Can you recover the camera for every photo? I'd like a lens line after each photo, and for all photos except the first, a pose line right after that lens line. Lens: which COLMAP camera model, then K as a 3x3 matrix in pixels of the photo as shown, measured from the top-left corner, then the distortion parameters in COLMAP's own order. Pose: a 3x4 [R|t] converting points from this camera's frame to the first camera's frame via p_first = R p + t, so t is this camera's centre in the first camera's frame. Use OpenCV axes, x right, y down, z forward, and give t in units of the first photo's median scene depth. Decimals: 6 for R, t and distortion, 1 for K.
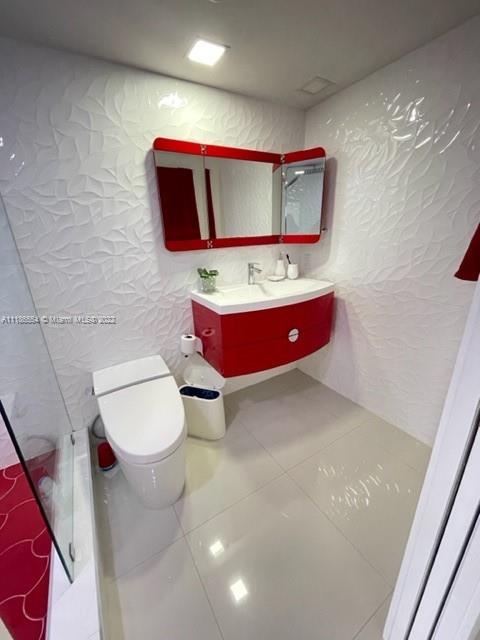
lens RADIAL K [[259.0, 0, 237.1], [0, 259.0, 320.4], [0, 0, 1]] dist [0.000963, 0.000342]
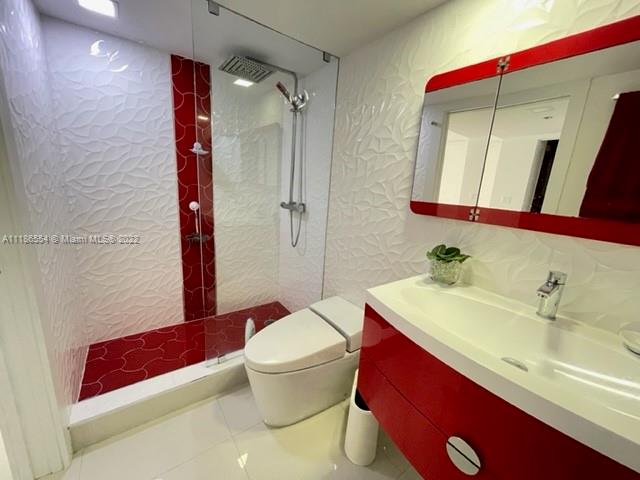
lens RADIAL K [[259.0, 0, 321.0], [0, 259.0, 243.1], [0, 0, 1]] dist [0.000963, 0.000342]
pose [[0.100457, 0.274359, -0.956366, 0.542008], [-0.379900, 0.898975, 0.217990, -0.268180], [0.919557, 0.341424, 0.194538, 0.664872]]
